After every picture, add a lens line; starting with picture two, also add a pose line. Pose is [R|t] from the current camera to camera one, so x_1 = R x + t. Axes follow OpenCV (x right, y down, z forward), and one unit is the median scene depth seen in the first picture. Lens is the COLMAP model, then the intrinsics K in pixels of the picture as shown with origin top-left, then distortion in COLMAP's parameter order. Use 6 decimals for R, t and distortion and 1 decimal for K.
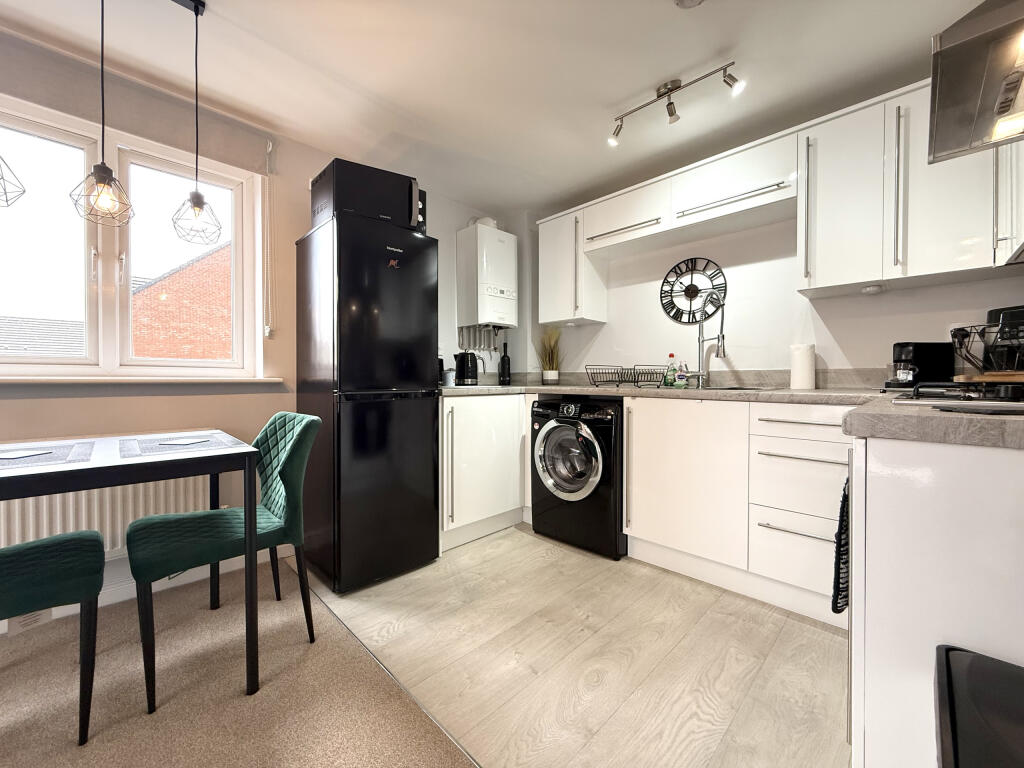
lens RADIAL K [[408.9, 0, 512.9], [0, 408.9, 382.4], [0, 0, 1]] dist [-0.011560, 0.000700]
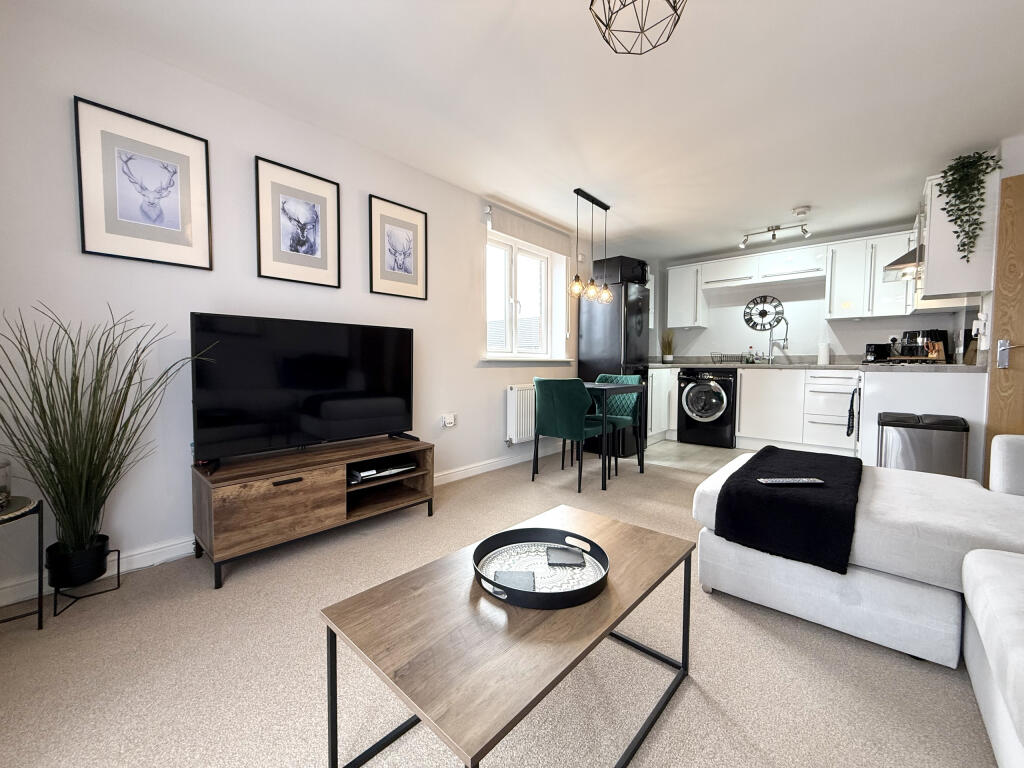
lens RADIAL K [[408.9, 0, 510.6], [0, 408.9, 383.0], [0, 0, 1]] dist [-0.011560, 0.000700]
pose [[0.998377, -0.004750, 0.056750, -0.917709], [0.002325, 0.999084, 0.042735, 0.017144], [-0.056901, -0.042533, 0.997473, -0.904656]]
